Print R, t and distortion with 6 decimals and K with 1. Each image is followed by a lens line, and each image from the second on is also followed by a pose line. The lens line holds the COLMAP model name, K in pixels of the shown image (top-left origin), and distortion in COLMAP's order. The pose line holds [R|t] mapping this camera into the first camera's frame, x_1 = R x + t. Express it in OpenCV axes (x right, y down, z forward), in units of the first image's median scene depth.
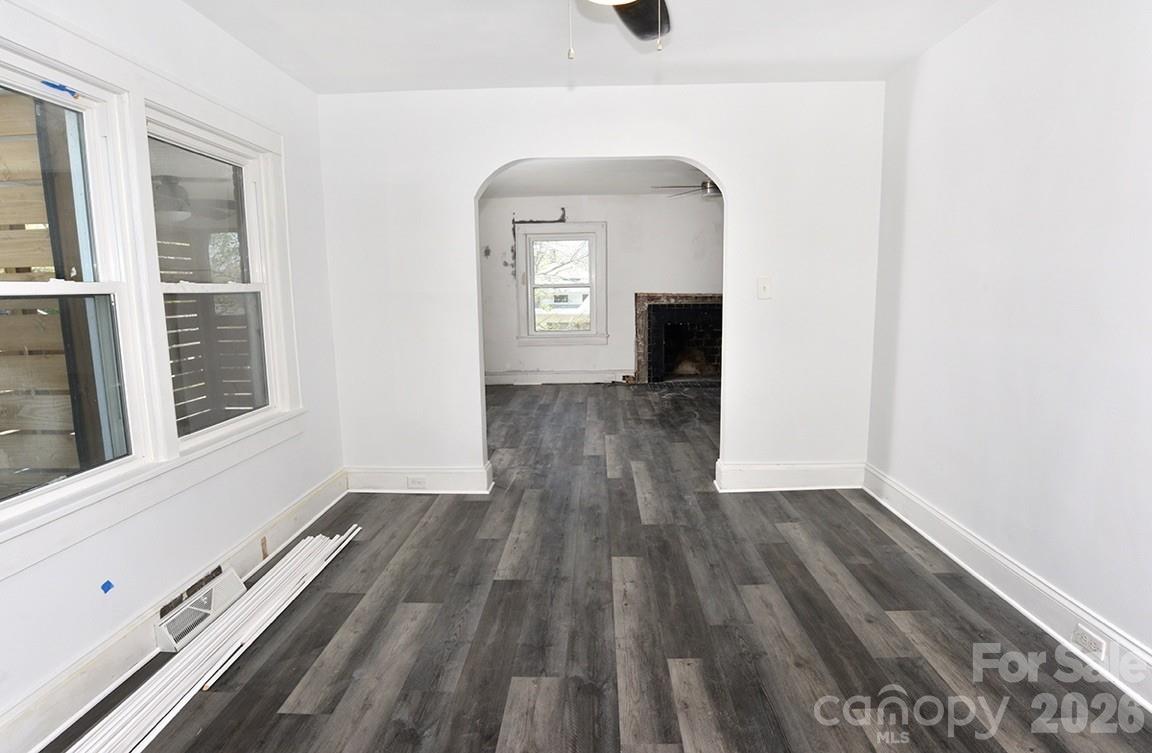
lens RADIAL K [[593.3, 0, 587.5], [0, 593.3, 378.6], [0, 0, 1]] dist [-0.062663, 0.015642]
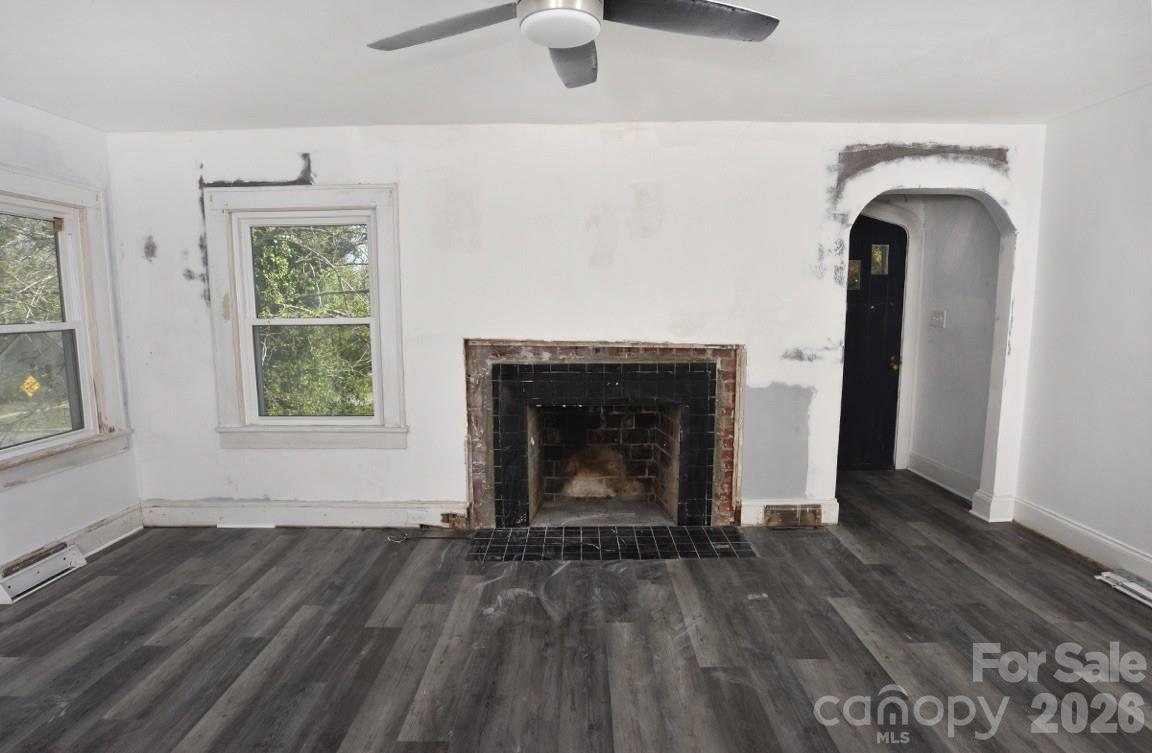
lens RADIAL K [[593.3, 0, 576.2], [0, 593.3, 384.0], [0, 0, 1]] dist [-0.062663, 0.015642]
pose [[0.999852, 0.011276, 0.012963, 0.163297], [-0.011026, 0.999755, -0.019212, -0.102357], [-0.013176, 0.019066, 0.999731, 0.542640]]
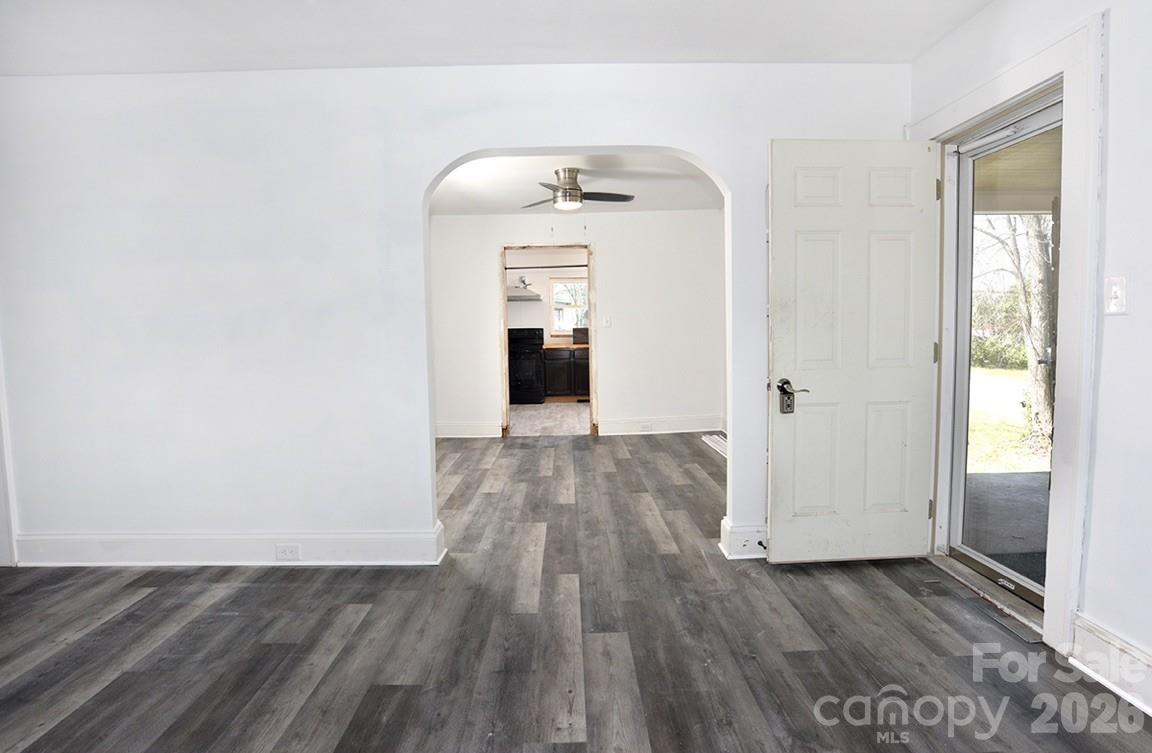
lens RADIAL K [[610.5, 0, 574.4], [0, 610.5, 379.1], [0, 0, 1]] dist [-0.036485, 0.000767]
pose [[-0.998963, 0.037102, -0.026389, 0.025695], [0.029928, 0.971896, 0.233499, -0.118954], [0.034311, 0.232467, -0.971999, 0.863917]]
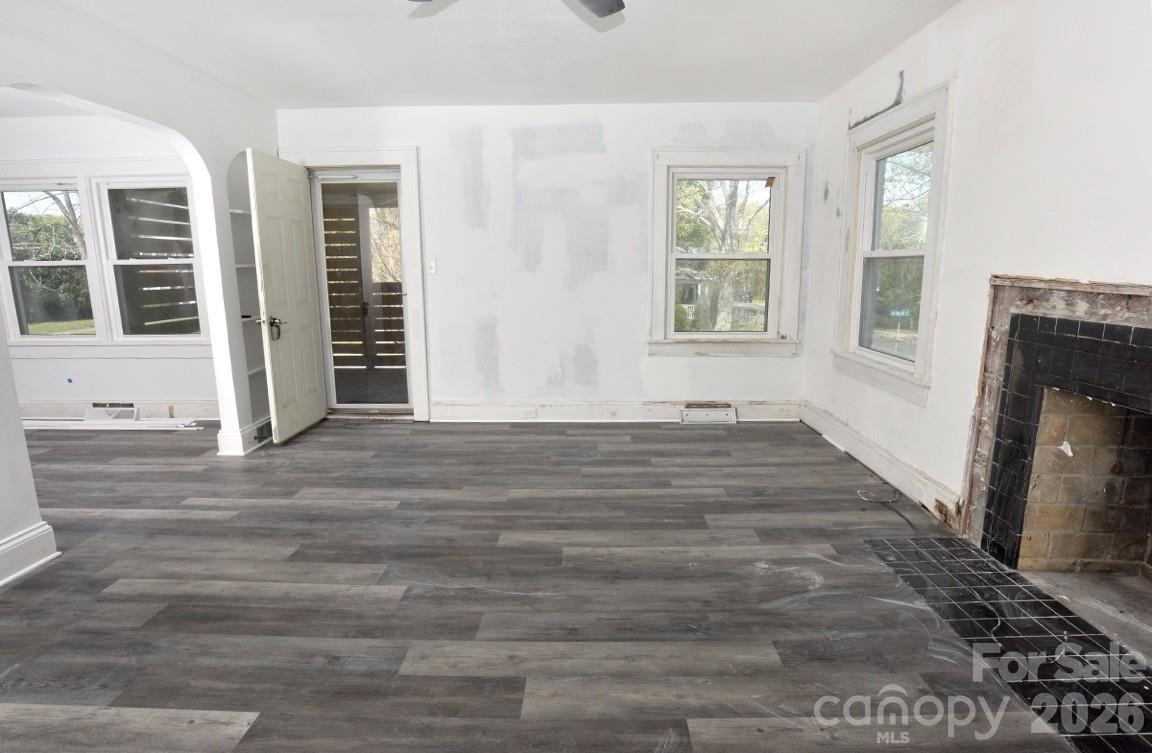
lens RADIAL K [[593.3, 0, 585.1], [0, 593.3, 387.7], [0, 0, 1]] dist [-0.062663, 0.015642]
pose [[0.007376, 0.215839, -0.976401, 0.408699], [-0.147985, 0.965912, 0.212403, -0.119567], [0.988962, 0.142926, 0.039066, 0.778115]]
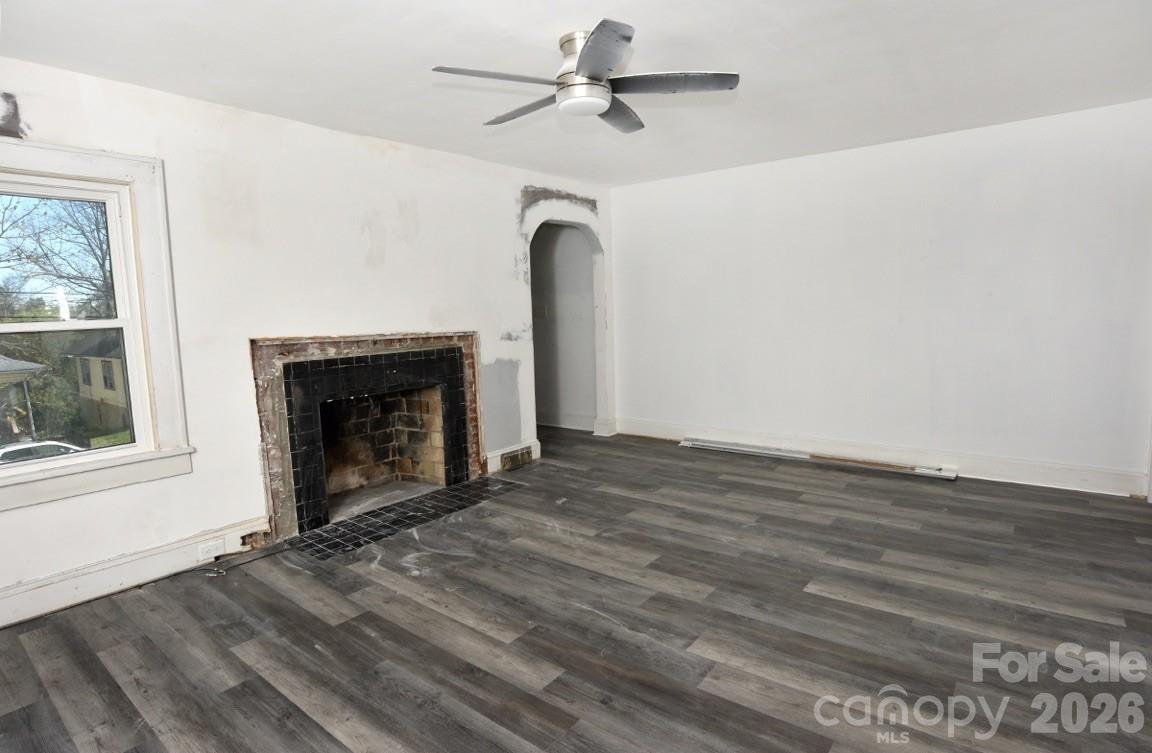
lens RADIAL K [[593.3, 0, 577.3], [0, 593.3, 387.6], [0, 0, 1]] dist [-0.062663, 0.015642]
pose [[0.610511, -0.104801, 0.785044, -0.109228], [0.141309, 0.989716, 0.022231, -0.086557], [-0.779300, 0.097361, 0.619041, 0.564926]]
